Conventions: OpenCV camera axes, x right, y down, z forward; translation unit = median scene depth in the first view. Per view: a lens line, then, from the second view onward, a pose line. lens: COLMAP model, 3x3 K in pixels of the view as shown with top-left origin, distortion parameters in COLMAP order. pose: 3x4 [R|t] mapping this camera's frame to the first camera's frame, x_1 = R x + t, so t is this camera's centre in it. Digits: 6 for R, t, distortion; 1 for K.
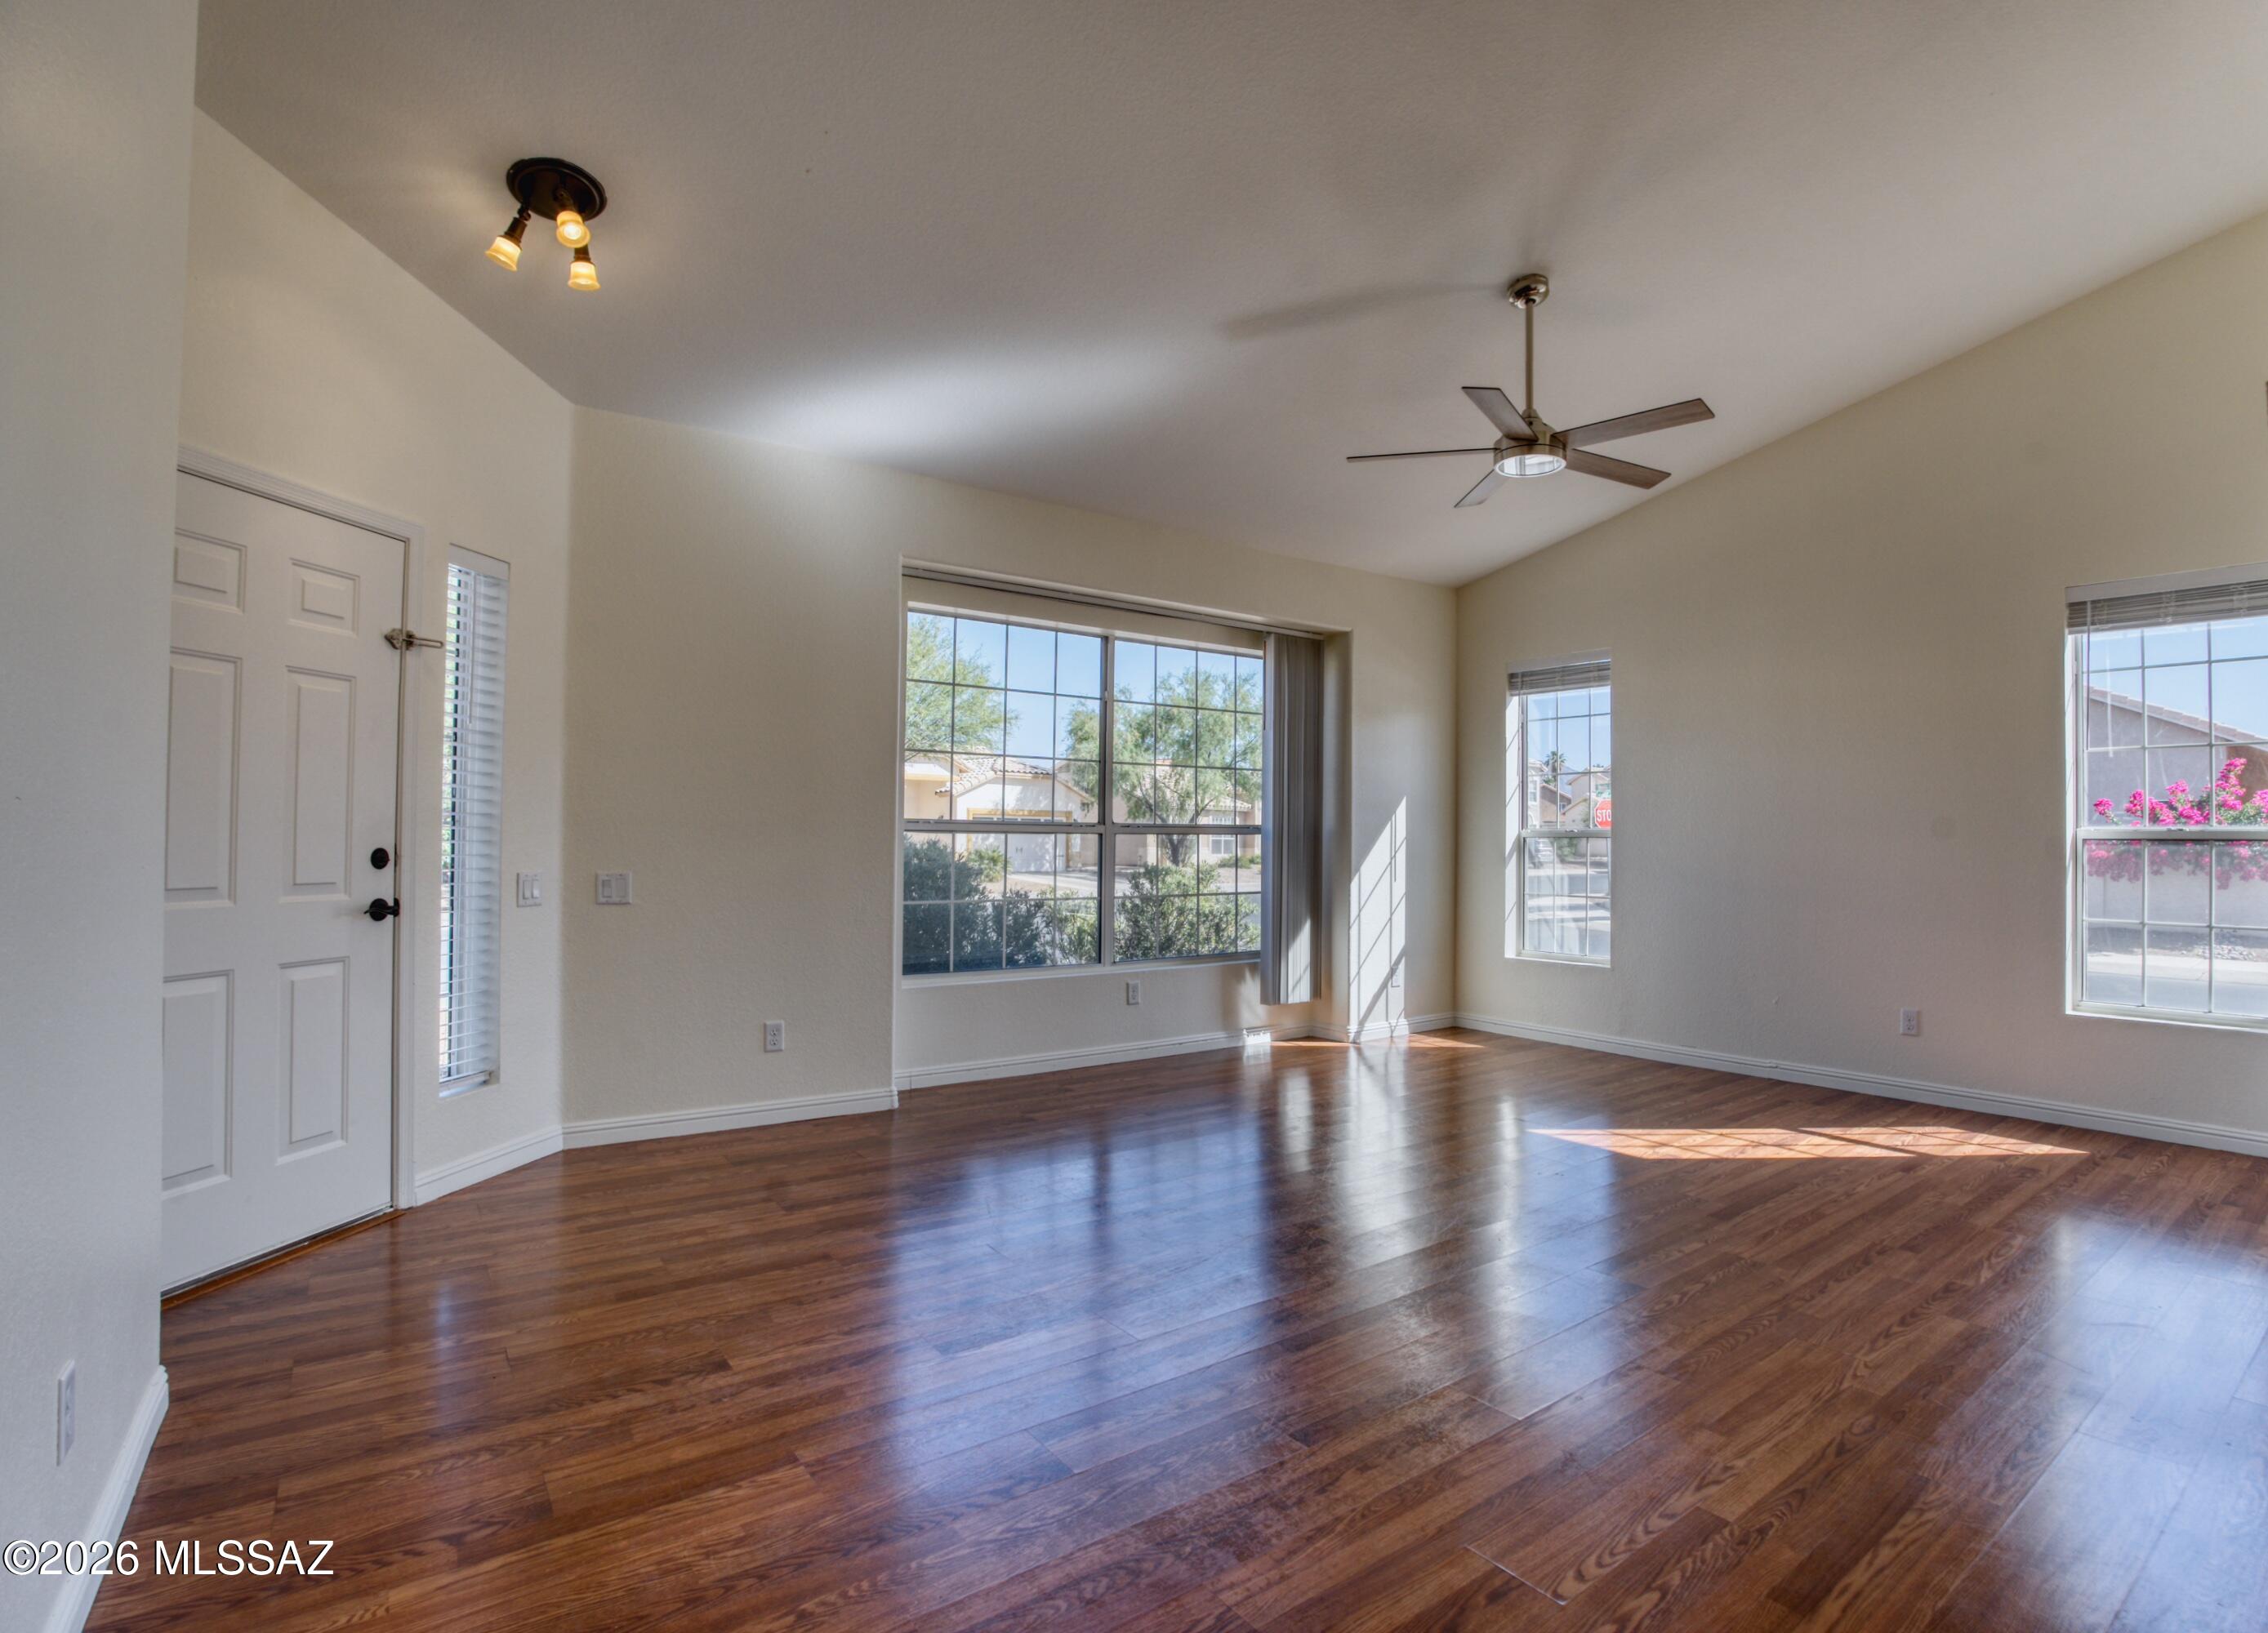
lens RADIAL K [[1108.6, 0, 1235.0], [0, 1108.6, 822.5], [0, 0, 1]] dist [-0.084494, 0.022198]
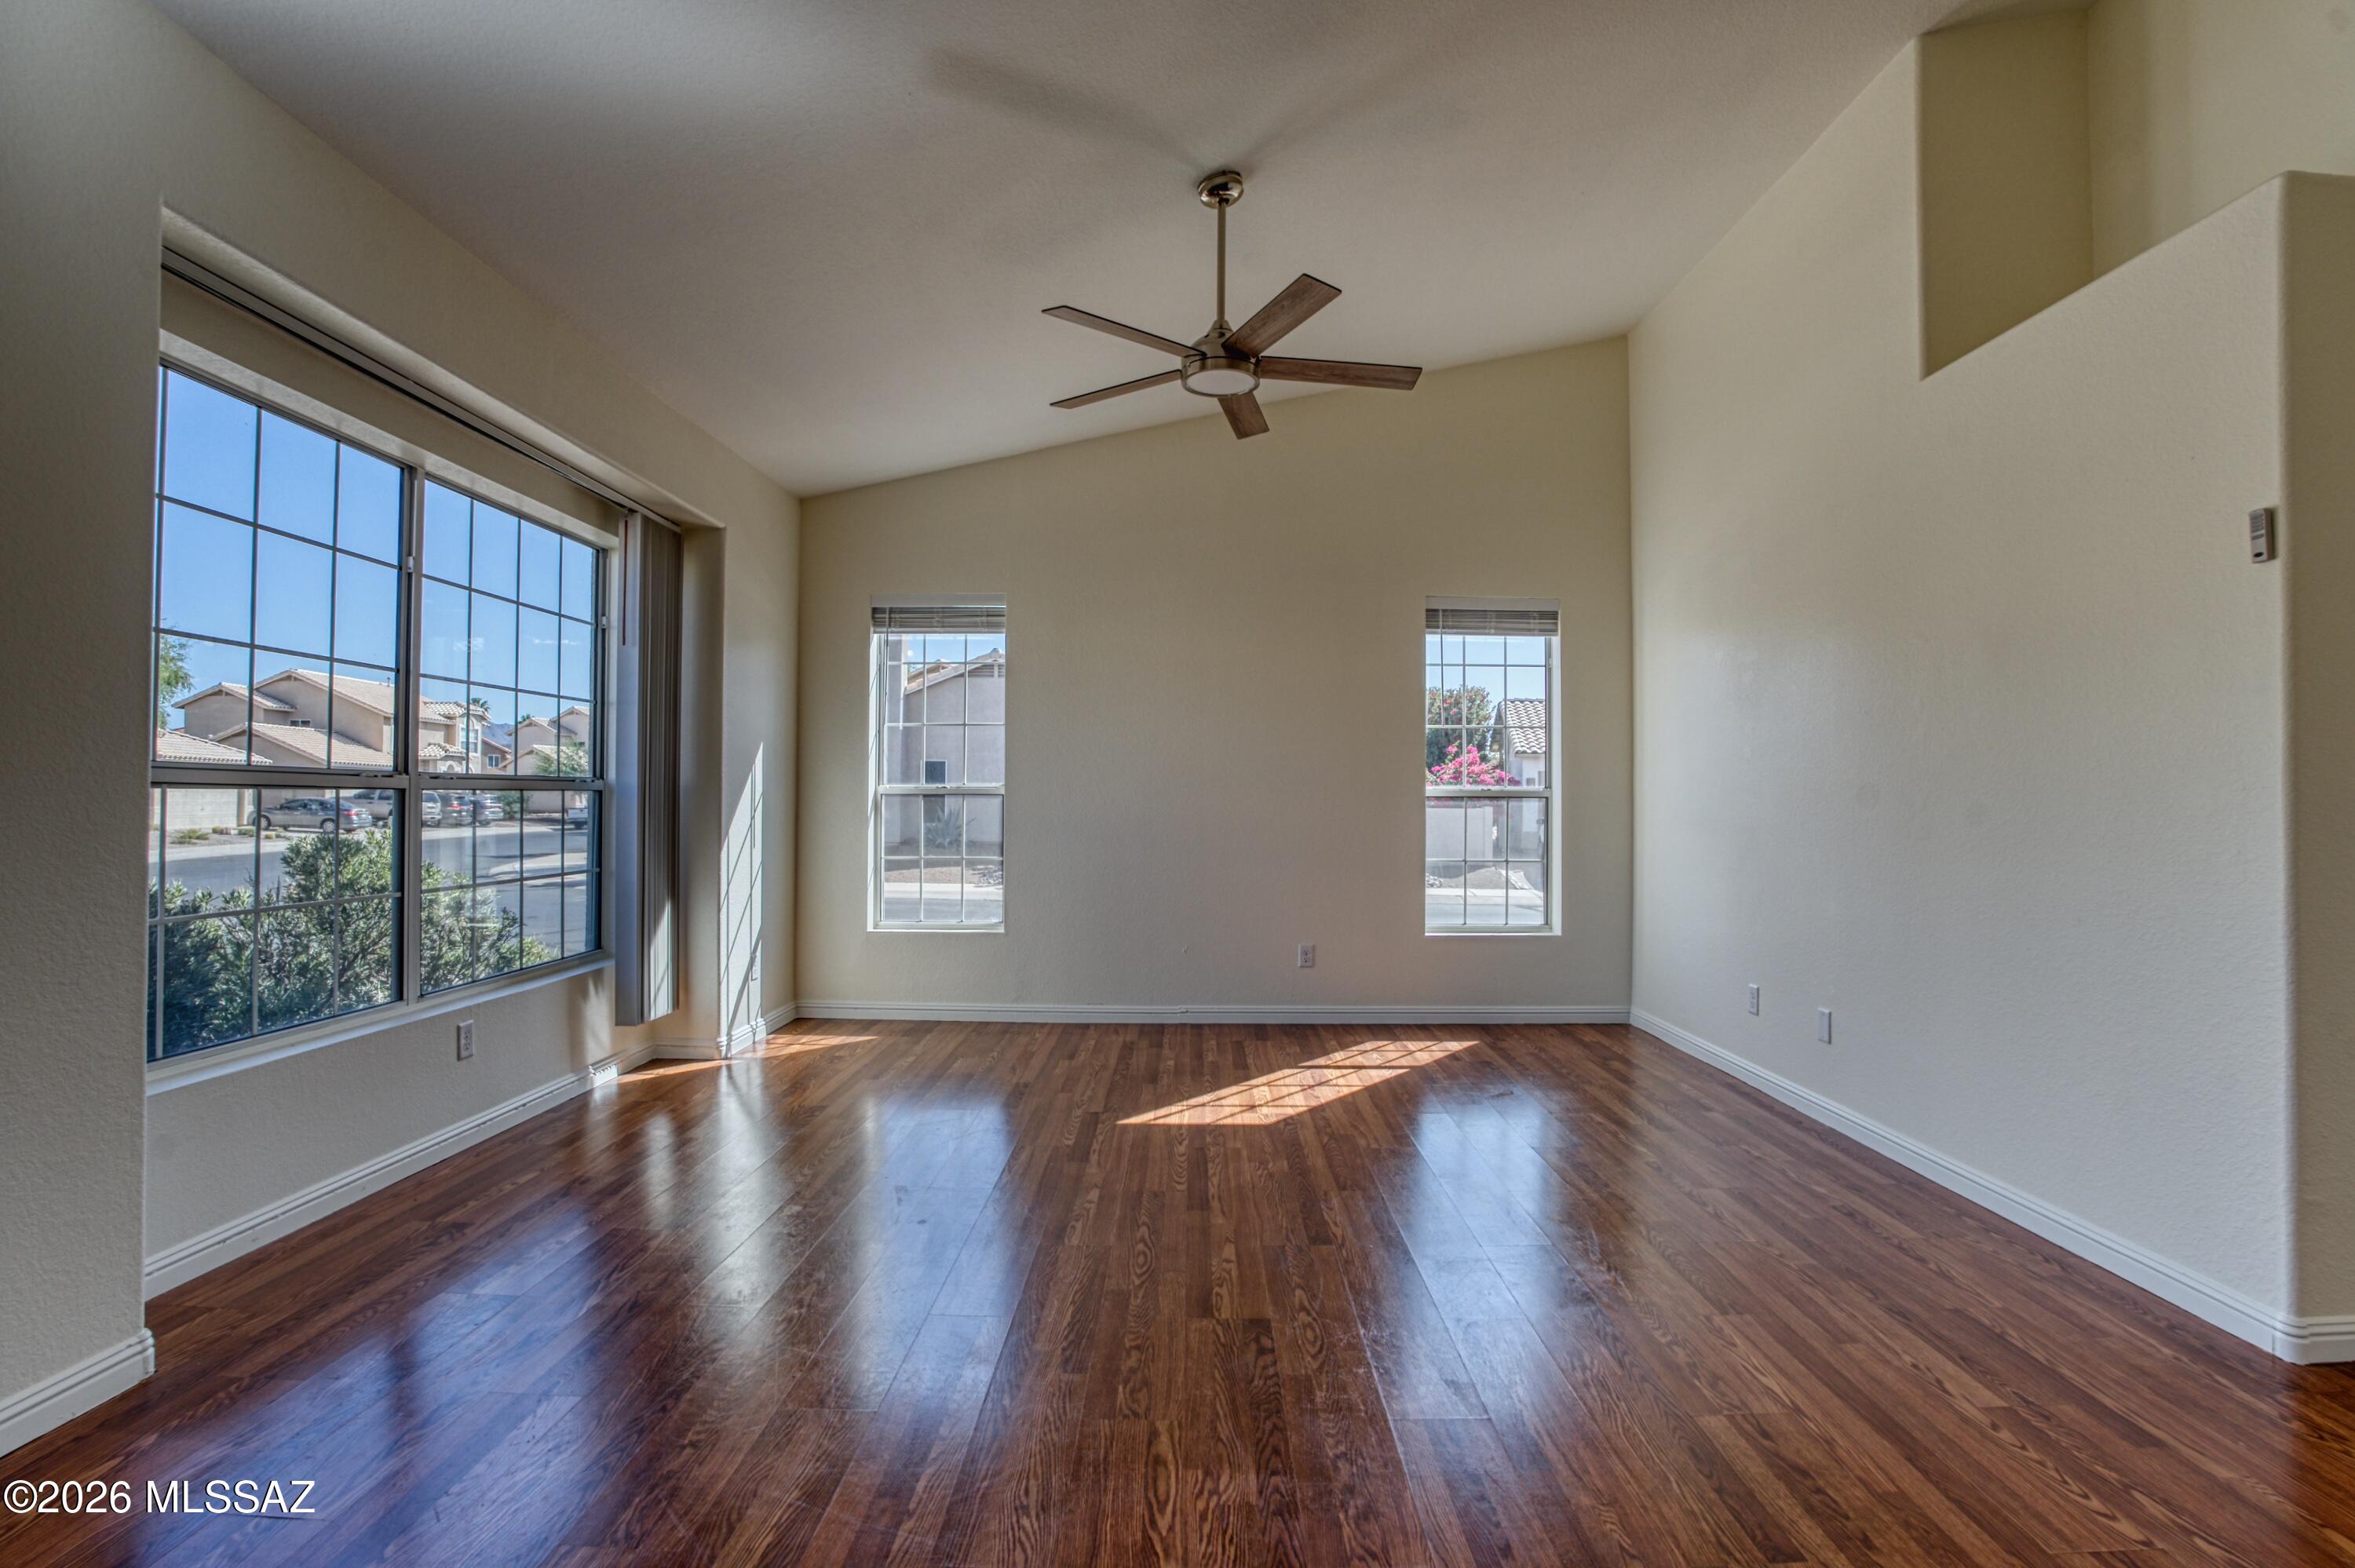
lens RADIAL K [[1068.4, 0, 1174.4], [0, 1068.4, 789.1], [0, 0, 1]] dist [-0.083623, 0.018063]
pose [[0.636666, 0.001812, 0.771138, -0.322799], [-0.010382, 0.999927, 0.006222, 0.002312], [-0.771070, -0.011967, 0.636638, 0.359401]]
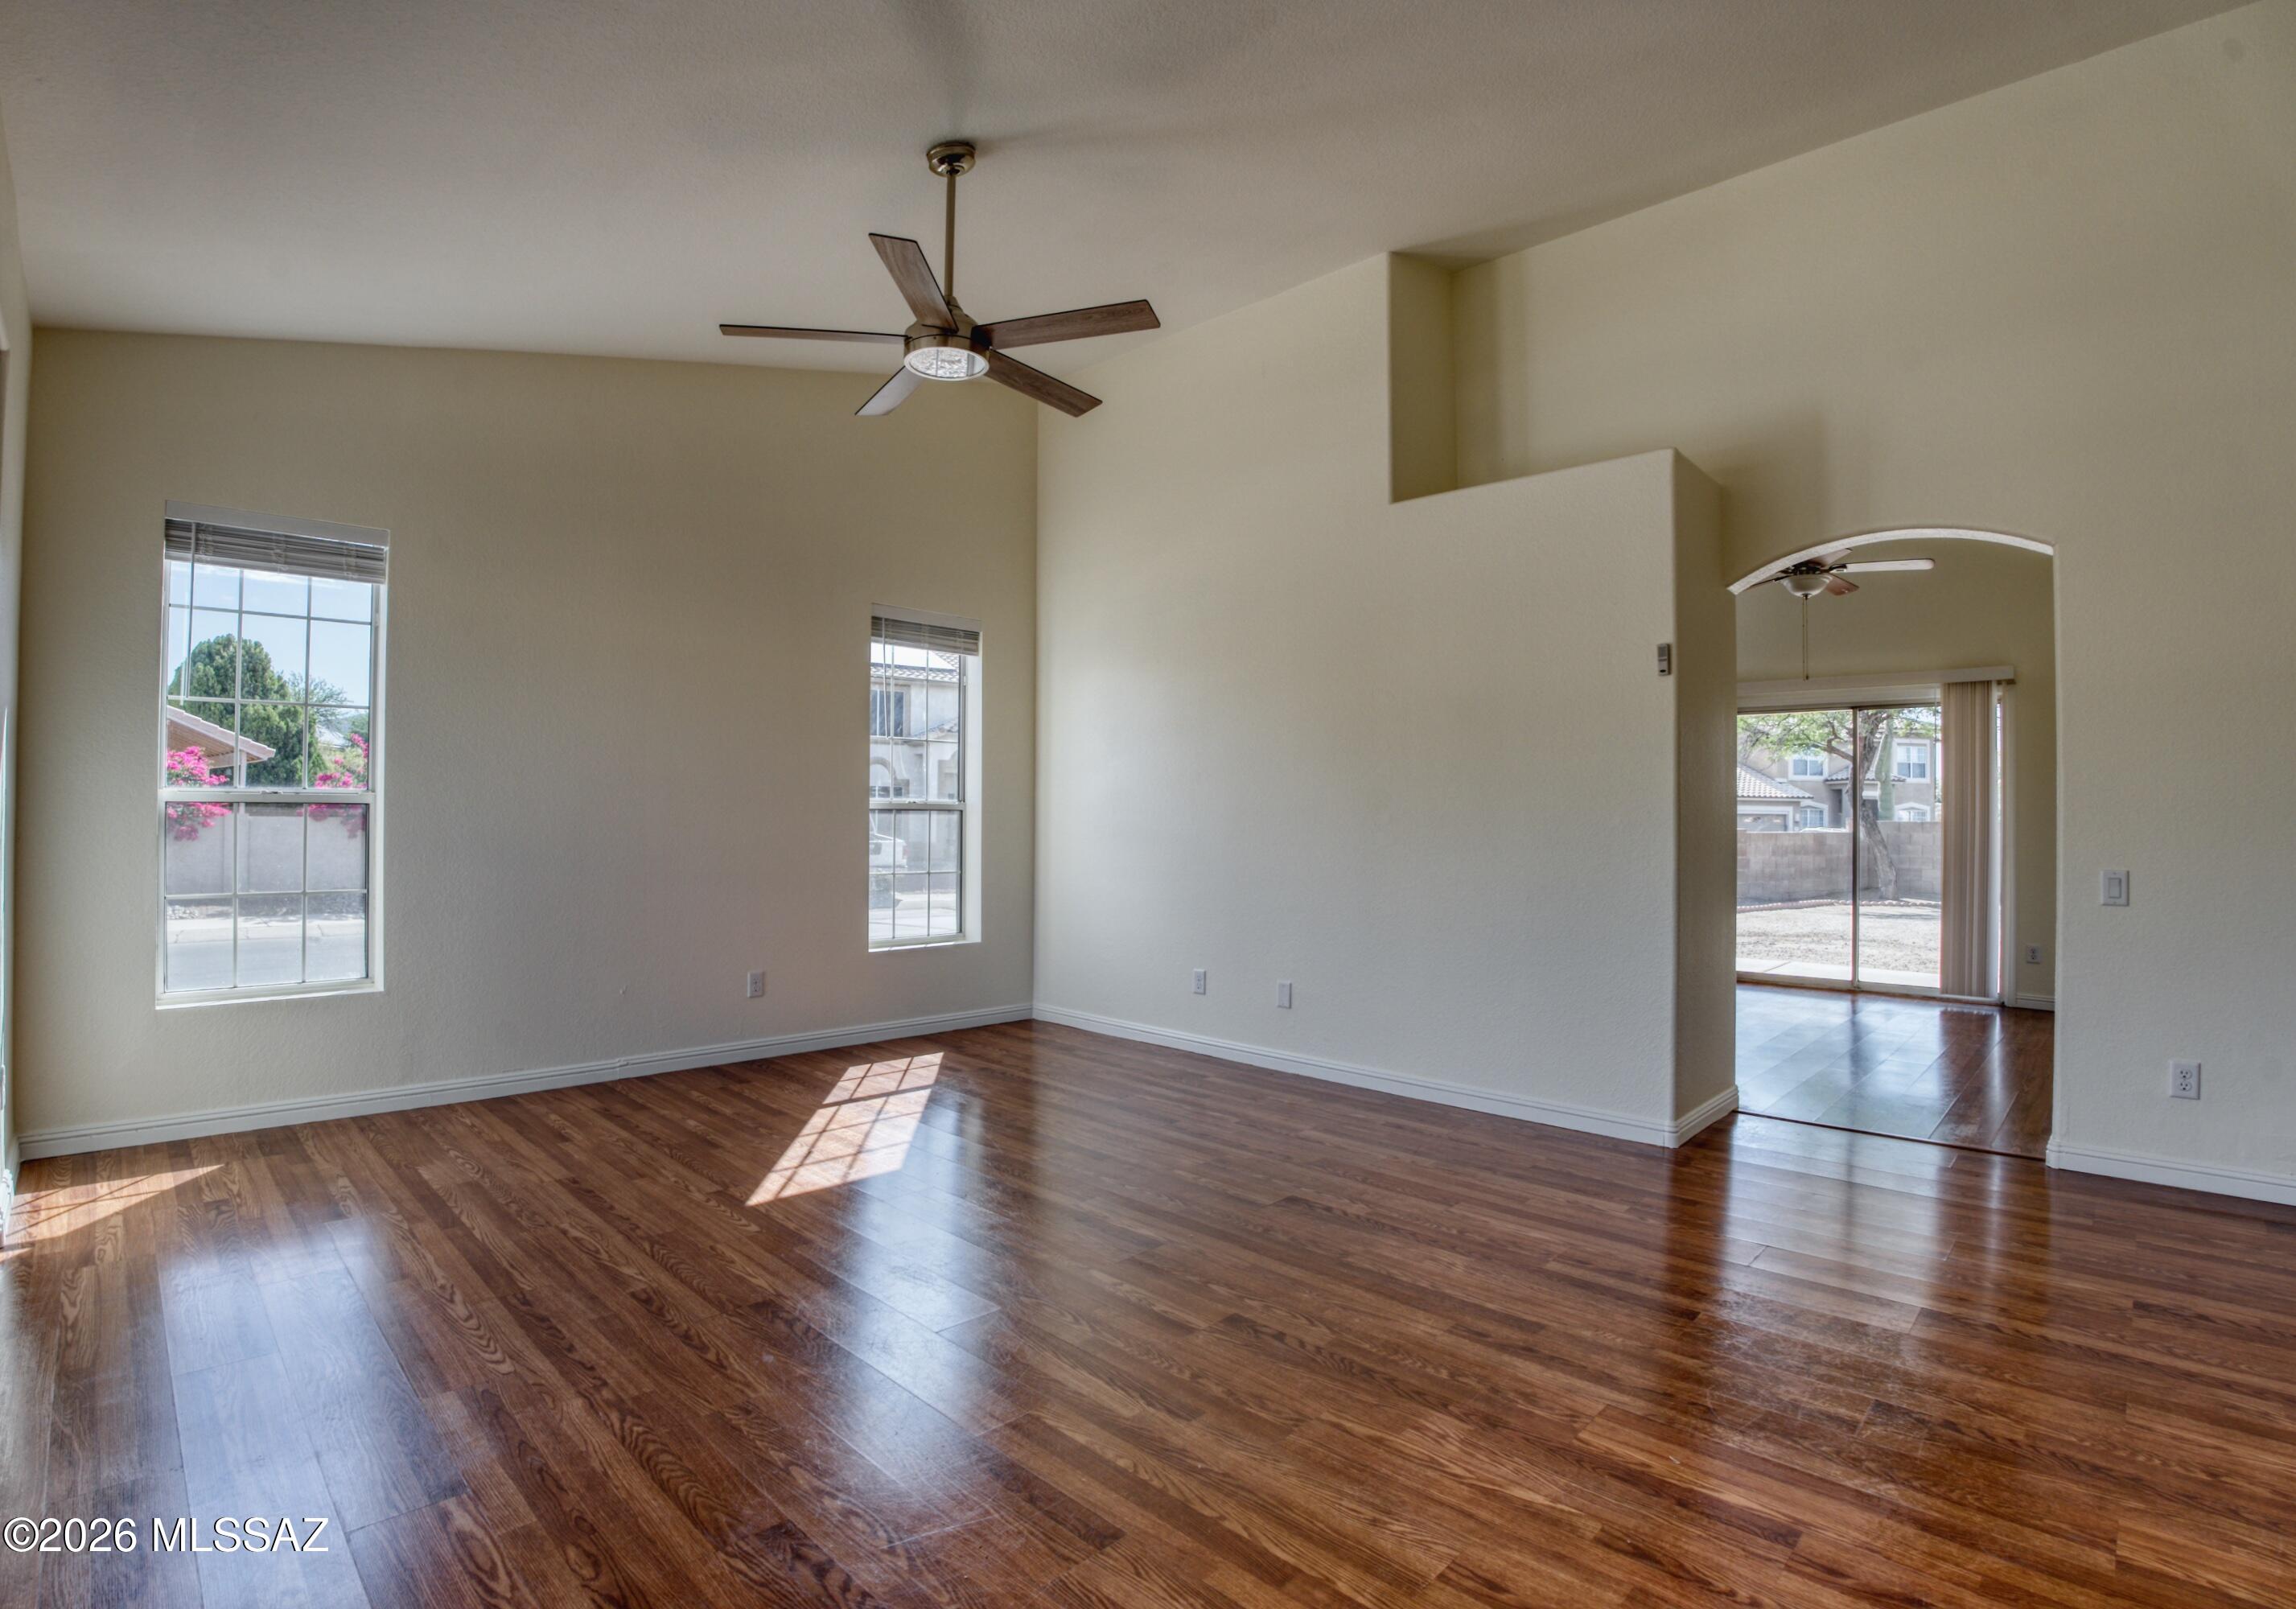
lens RADIAL K [[1113.3, 0, 1079.7], [0, 1113.3, 800.2], [0, 0, 1]] dist [-0.101090, 0.019738]
pose [[-0.083011, 0.003434, 0.996543, -0.432829], [-0.022755, 0.999727, -0.005340, 0.006031], [-0.996289, -0.023120, -0.082910, 0.731356]]
